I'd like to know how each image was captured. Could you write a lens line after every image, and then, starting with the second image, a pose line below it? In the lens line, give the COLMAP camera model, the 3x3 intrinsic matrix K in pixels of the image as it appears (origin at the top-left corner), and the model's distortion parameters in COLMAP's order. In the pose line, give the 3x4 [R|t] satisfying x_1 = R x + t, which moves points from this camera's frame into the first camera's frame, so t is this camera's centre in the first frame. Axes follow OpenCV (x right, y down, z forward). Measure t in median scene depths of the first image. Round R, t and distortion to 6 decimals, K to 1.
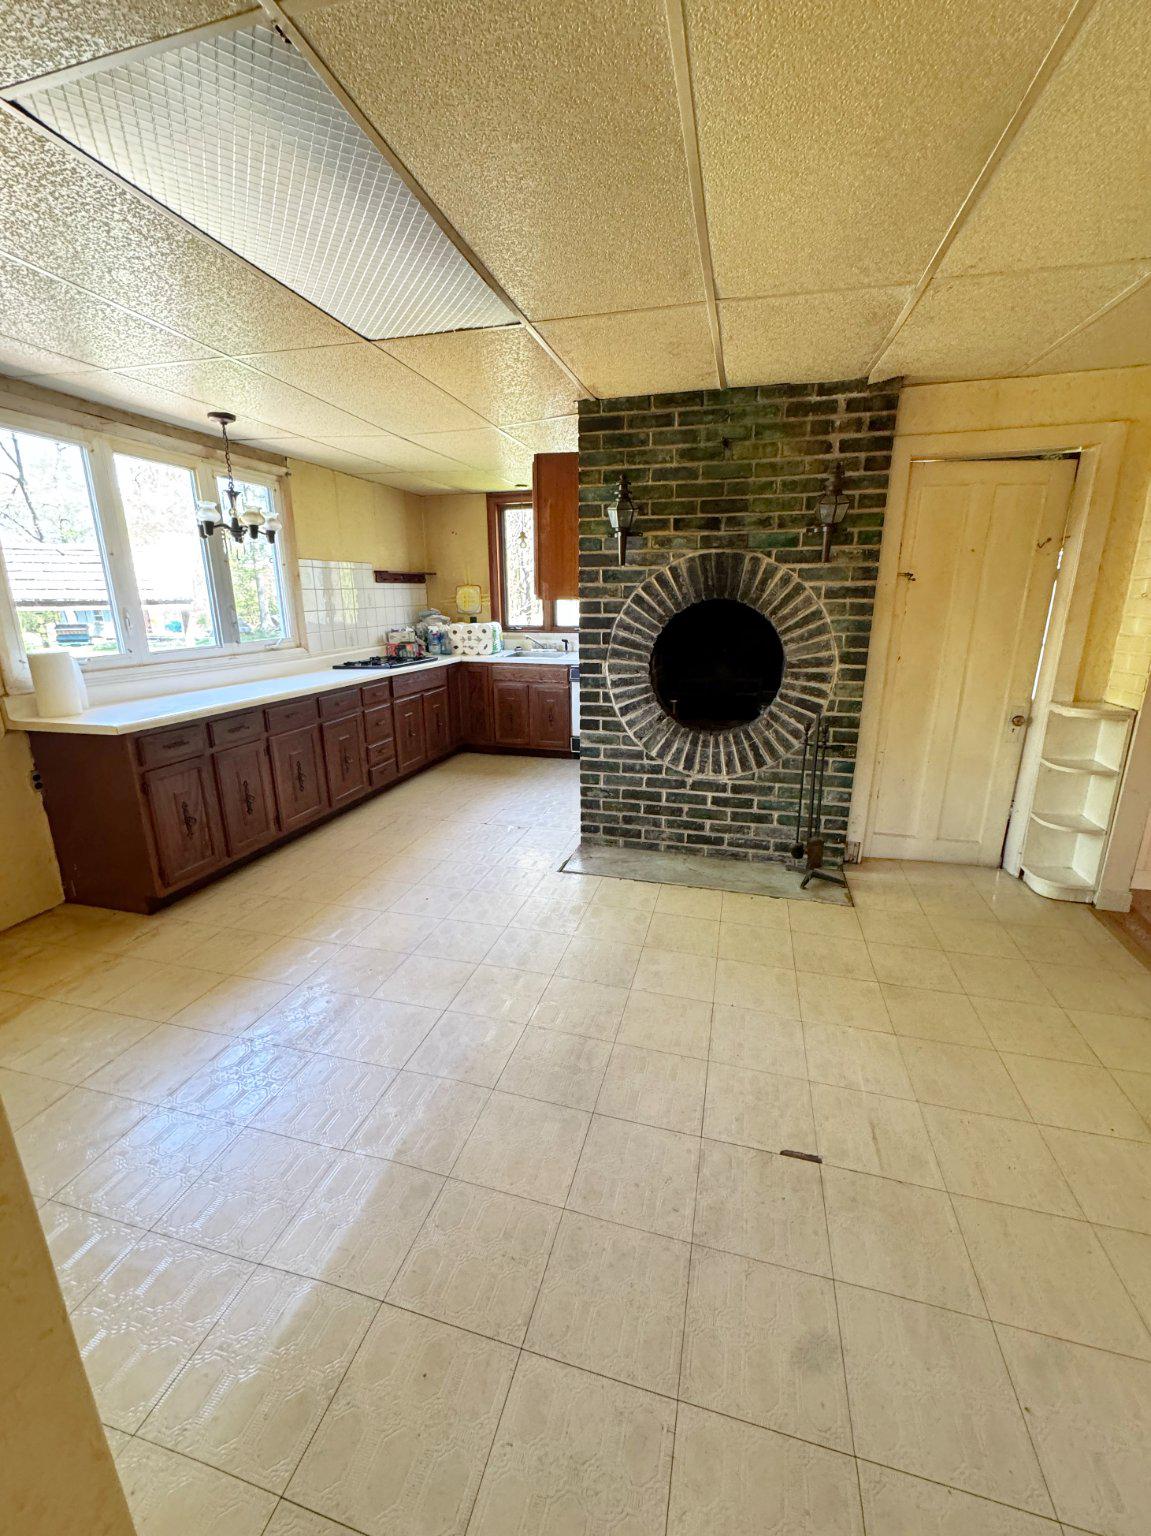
lens RADIAL K [[634.6, 0, 576.3], [0, 634.6, 772.2], [0, 0, 1]] dist [-0.003783, 0.000123]
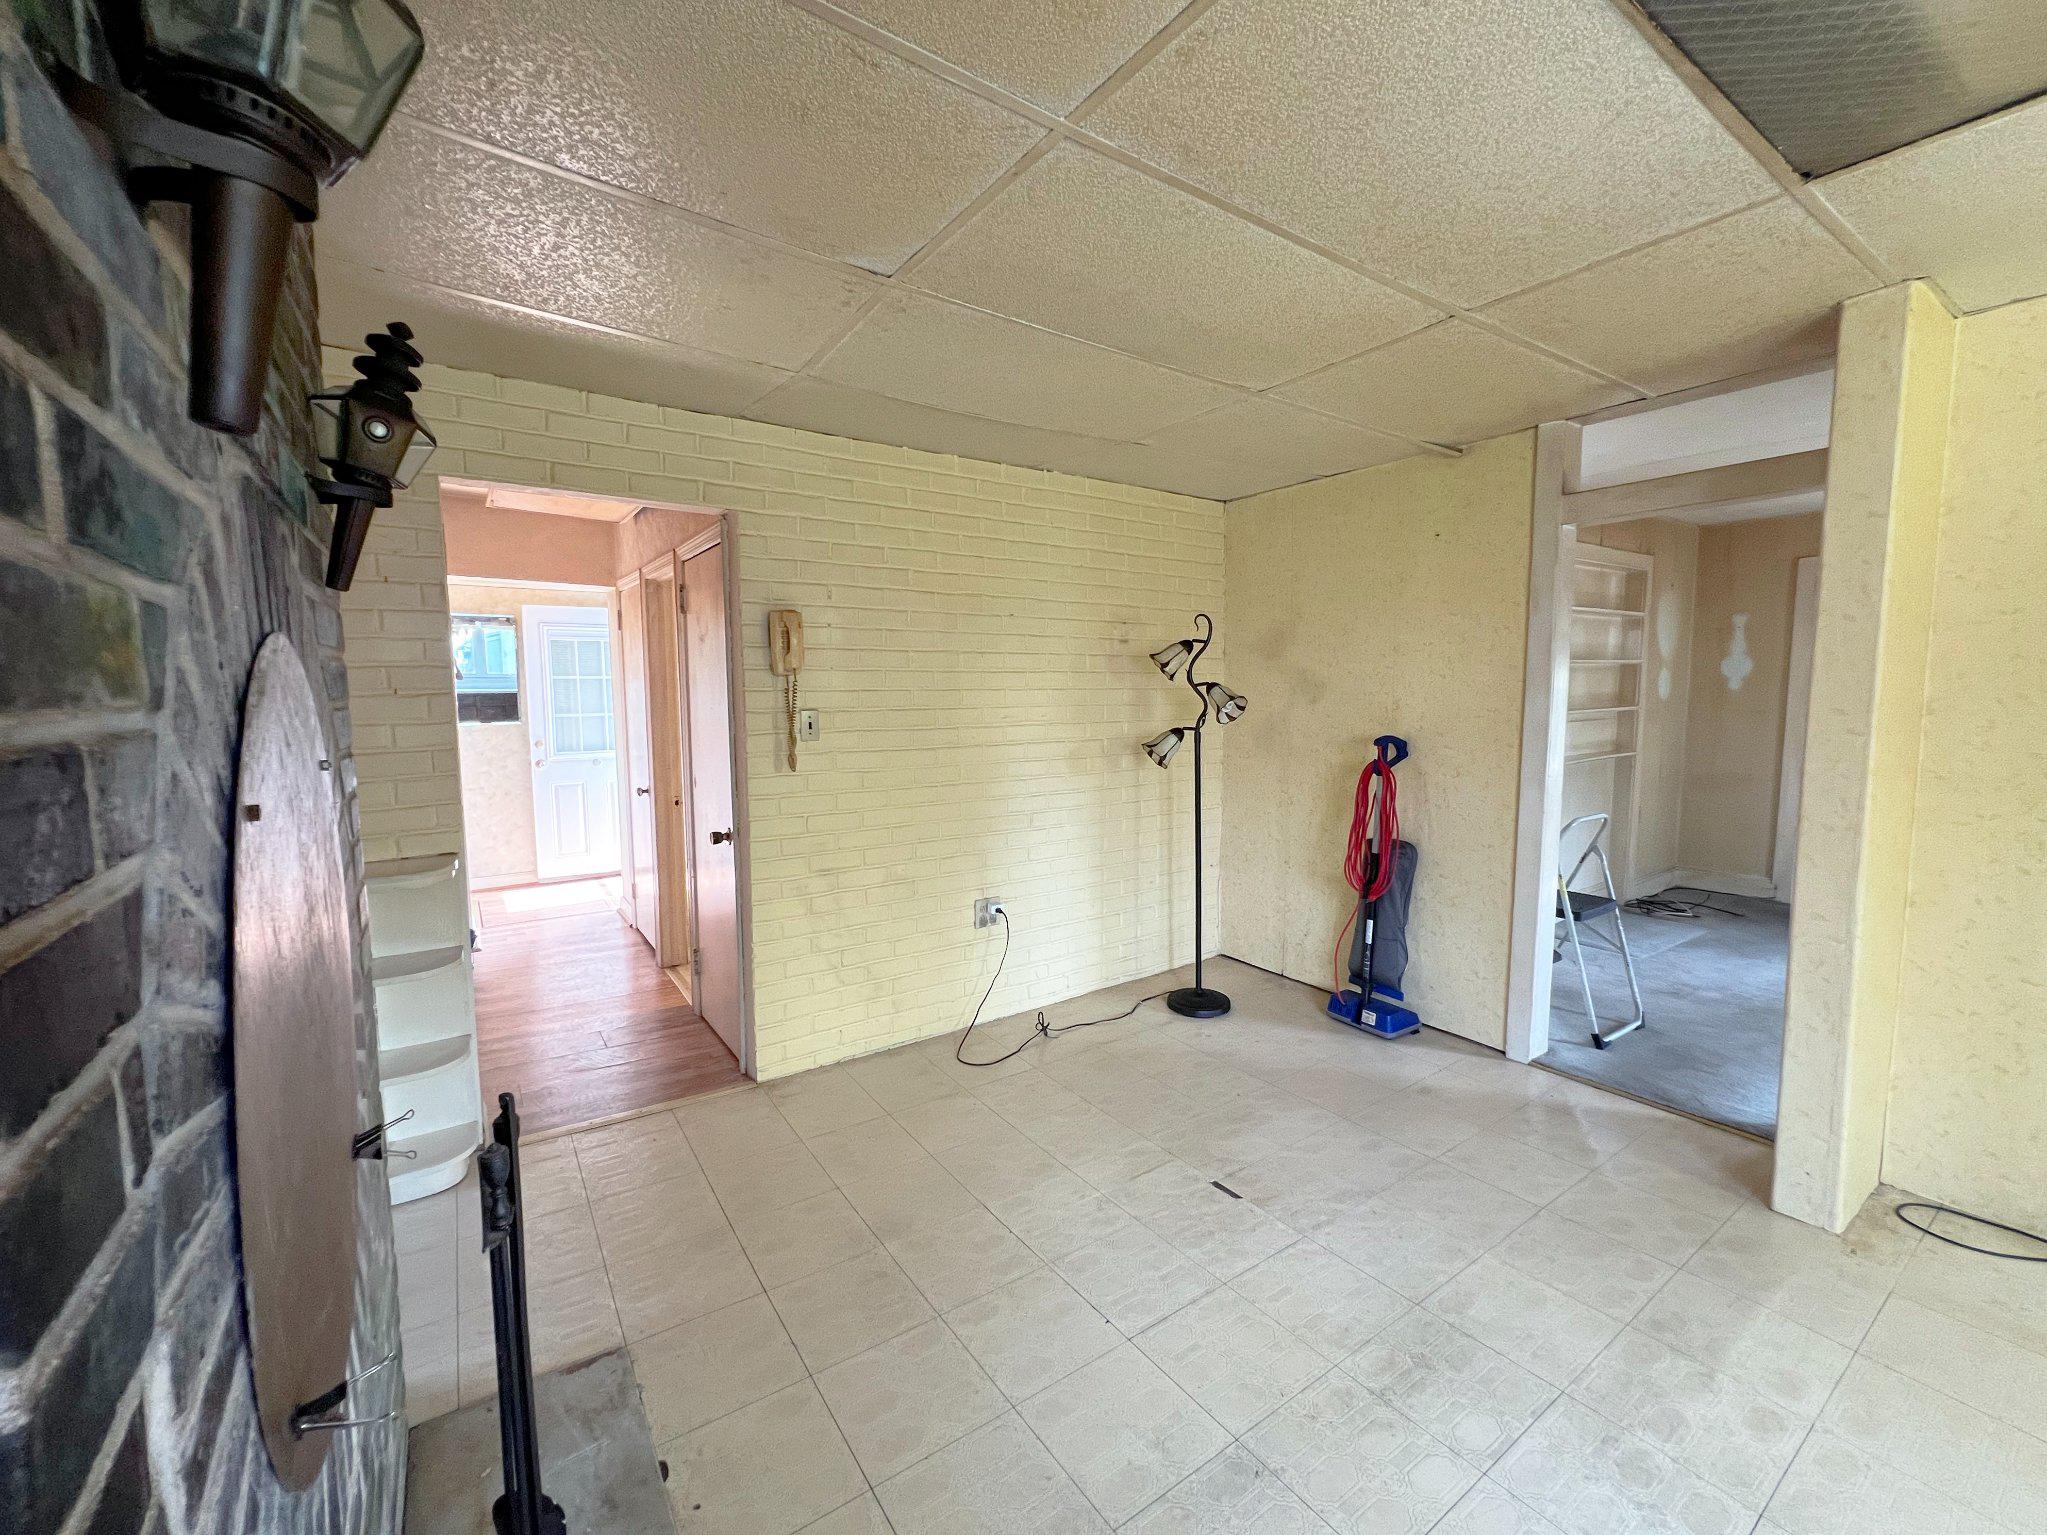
lens RADIAL K [[827.4, 0, 1020.2], [0, 827.4, 776.6], [0, 0, 1]] dist [-0.004477, 0.001102]
pose [[-0.759077, -0.057073, 0.648494, -0.133078], [0.187245, 0.934914, 0.301454, -0.284410], [-0.623491, 0.350254, -0.698985, 1.039886]]
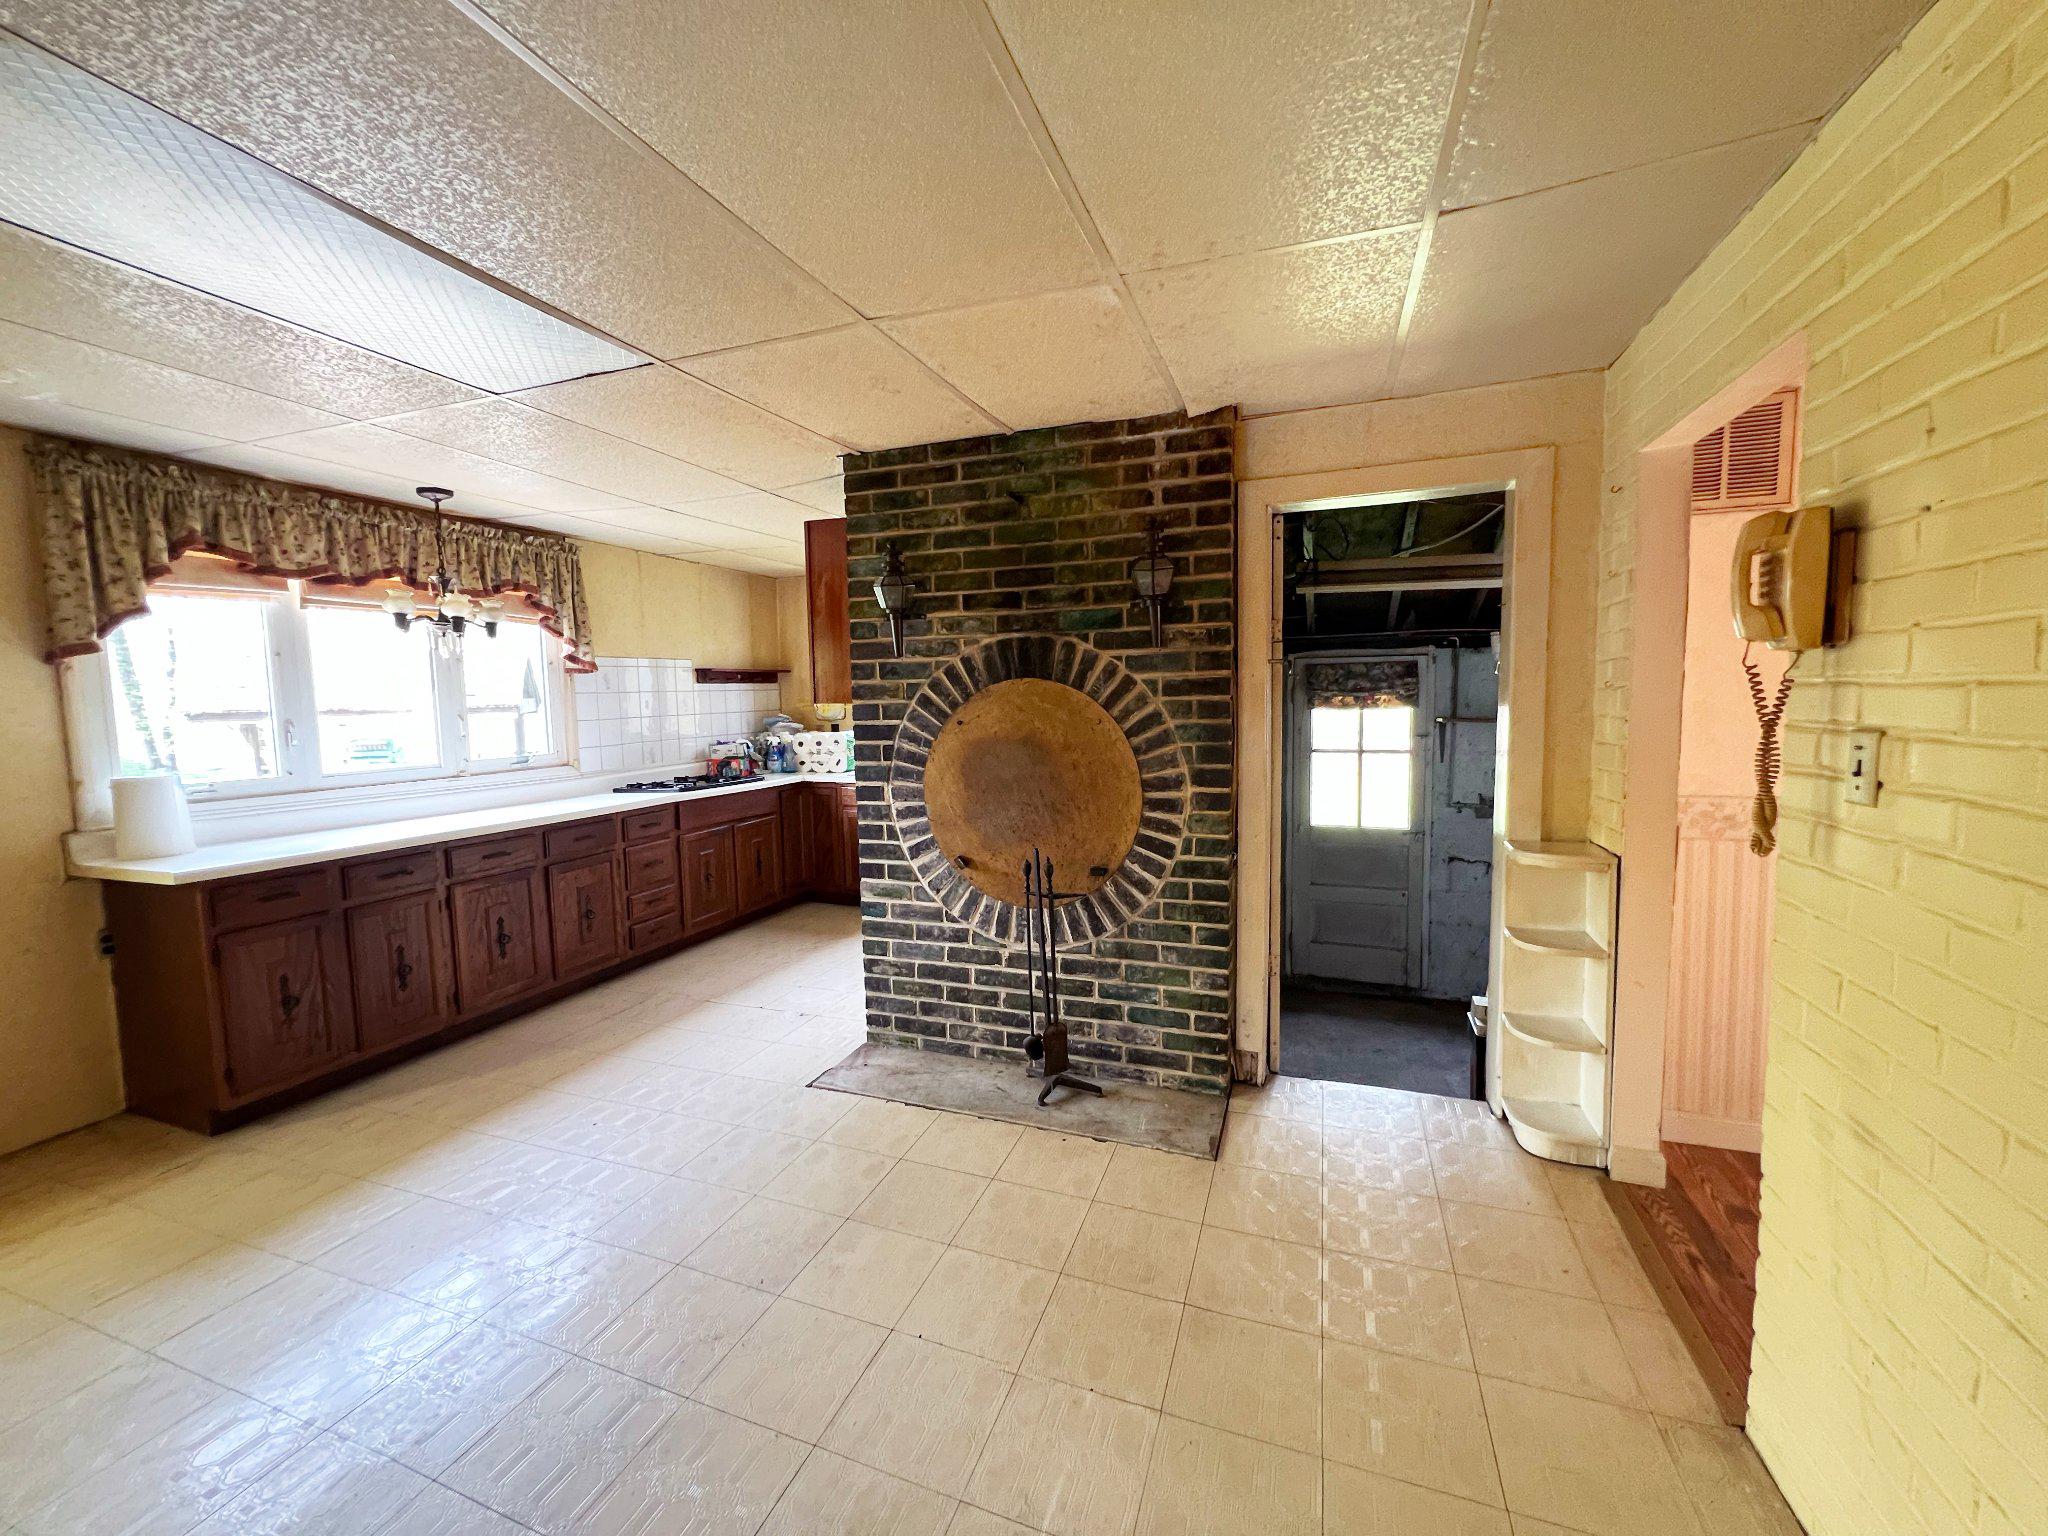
lens RADIAL K [[827.8, 0, 1023.9], [0, 827.8, 769.7], [0, 0, 1]] dist [-0.004477, 0.001102]
pose [[0.995636, -0.006227, -0.093118, 0.309476], [-0.010643, 0.983685, -0.179585, -0.023144], [0.092717, 0.179792, 0.979325, 0.088552]]
